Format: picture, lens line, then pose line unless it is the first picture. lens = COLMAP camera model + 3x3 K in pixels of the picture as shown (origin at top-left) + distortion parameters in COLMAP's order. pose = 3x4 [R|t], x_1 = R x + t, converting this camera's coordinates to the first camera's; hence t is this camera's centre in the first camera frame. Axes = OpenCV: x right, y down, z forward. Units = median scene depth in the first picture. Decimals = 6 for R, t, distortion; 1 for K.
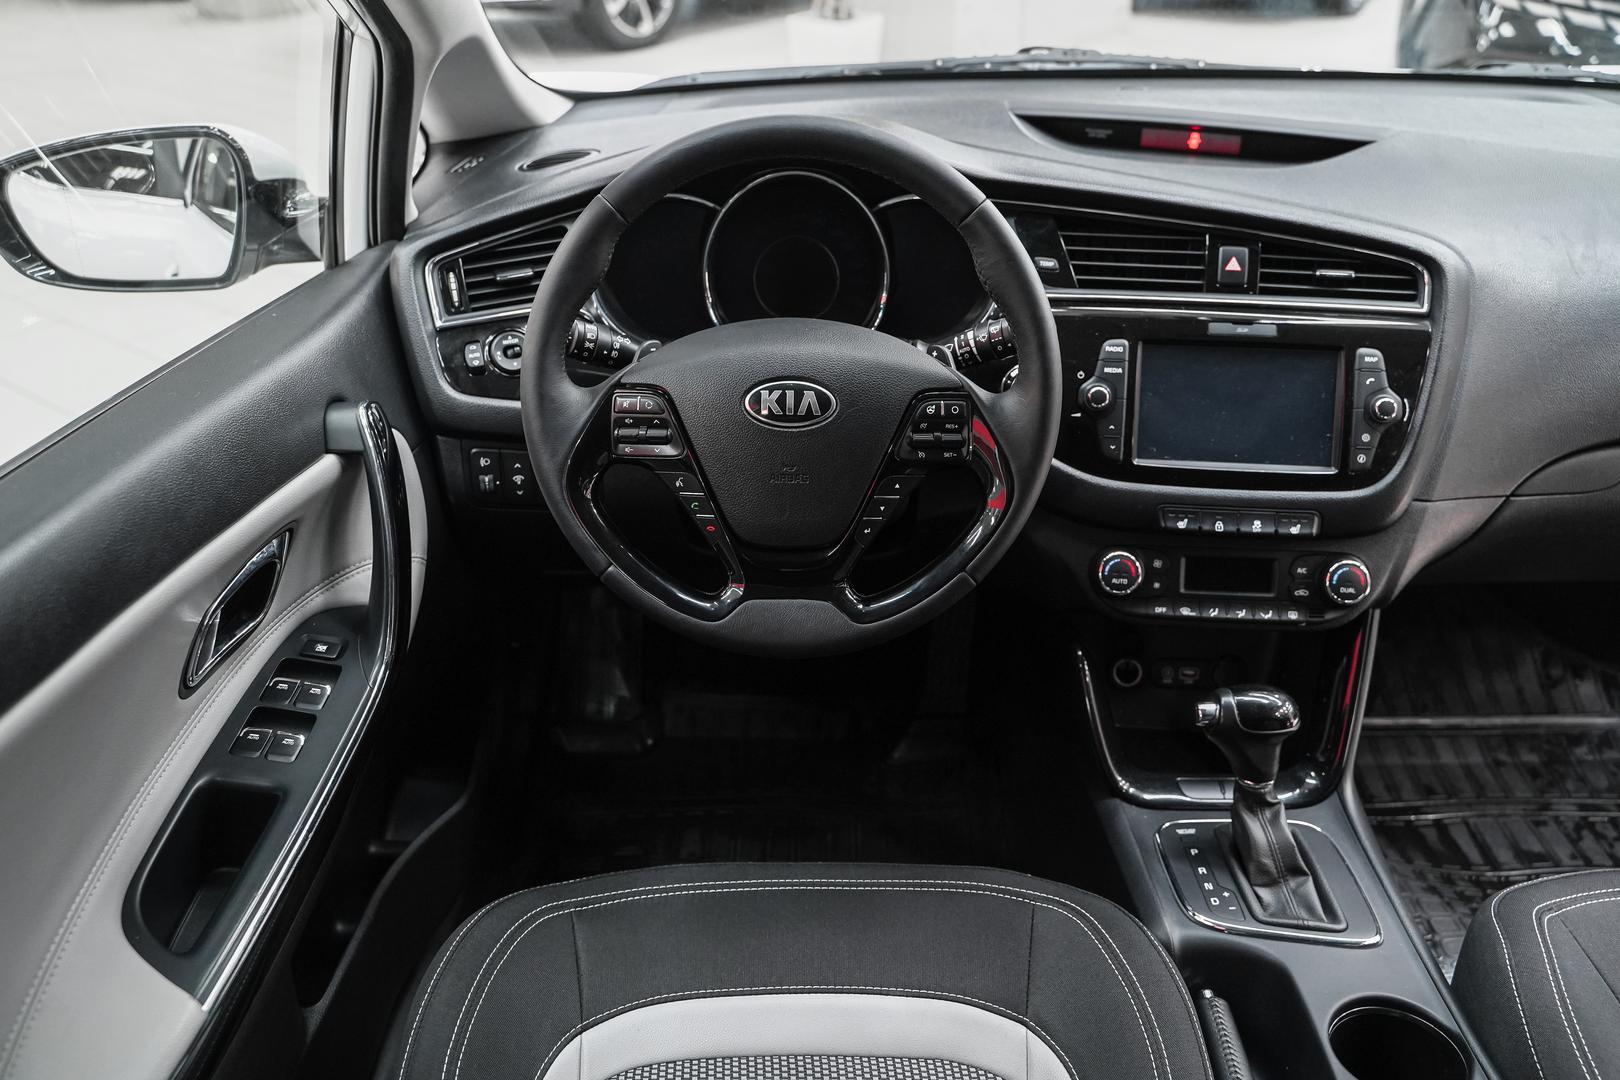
lens RADIAL K [[1318.3, 0, 818.7], [0, 1318.3, 545.5], [0, 0, 1]] dist [0.006675, -0.015342]
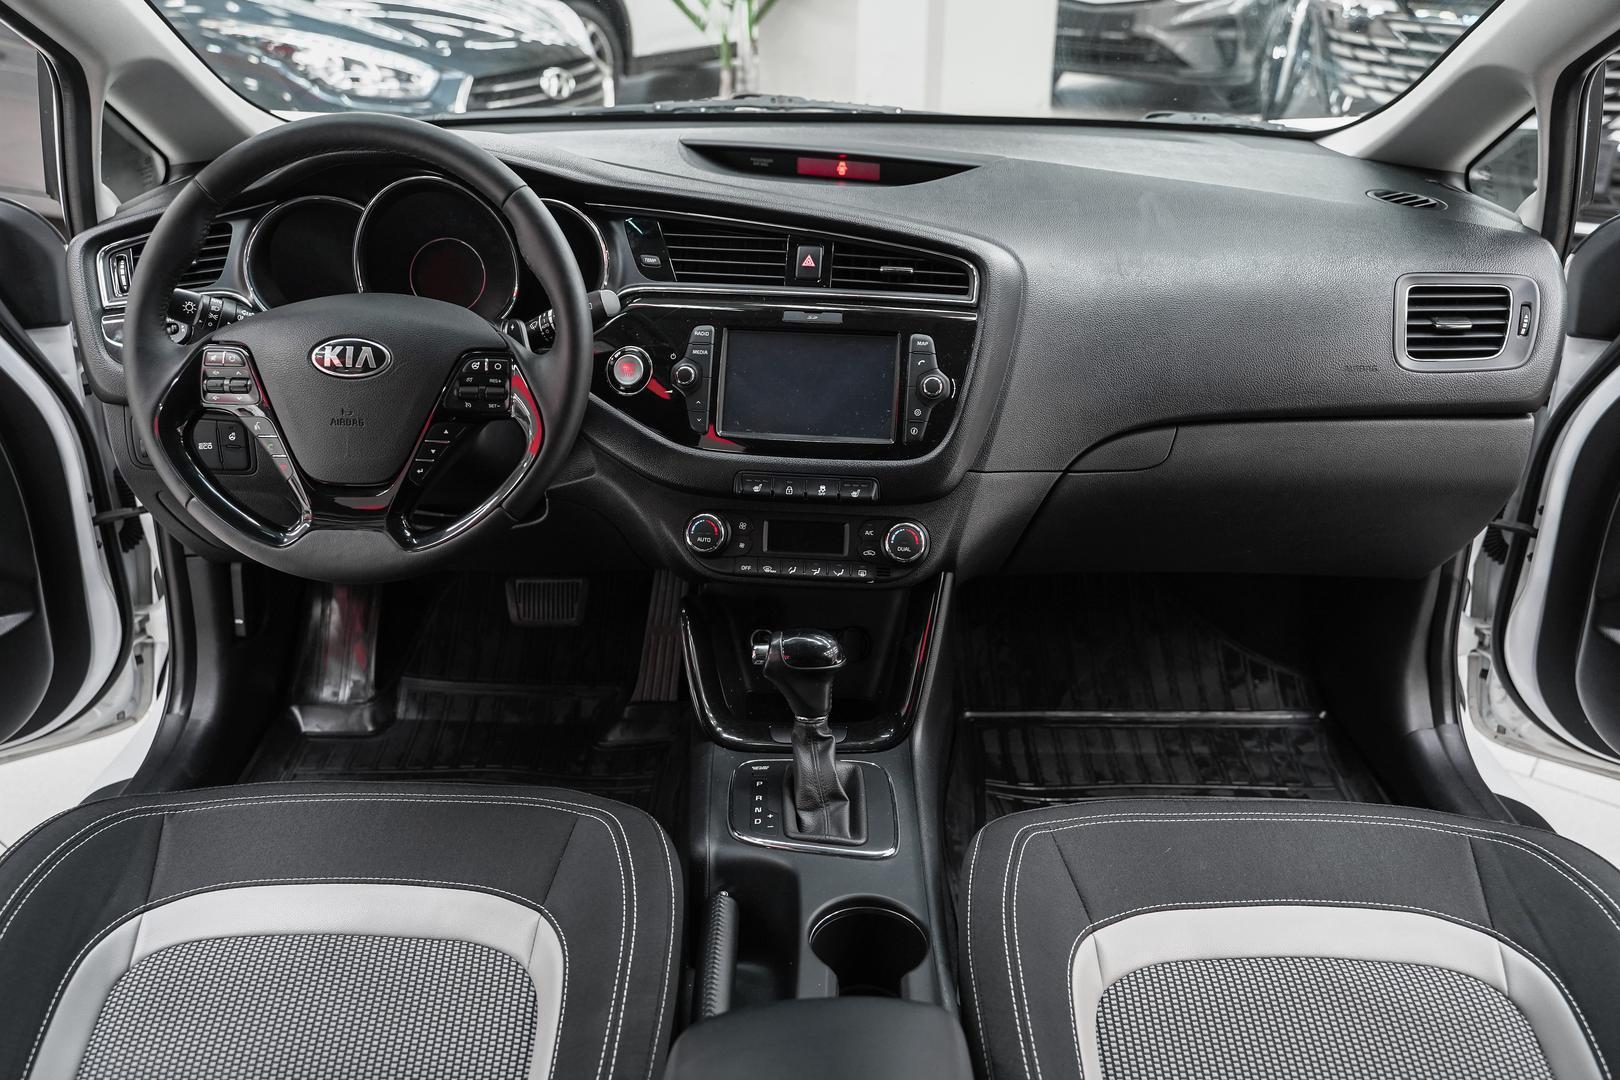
lens RADIAL K [[1318.3, 0, 806.4], [0, 1318.3, 540.8], [0, 0, 1]] dist [0.006675, -0.015342]
pose [[0.999884, 0.013895, -0.006285, 0.324904], [-0.014315, 0.997267, -0.072475, 0.108461], [0.005261, 0.072557, 0.997350, -0.109997]]
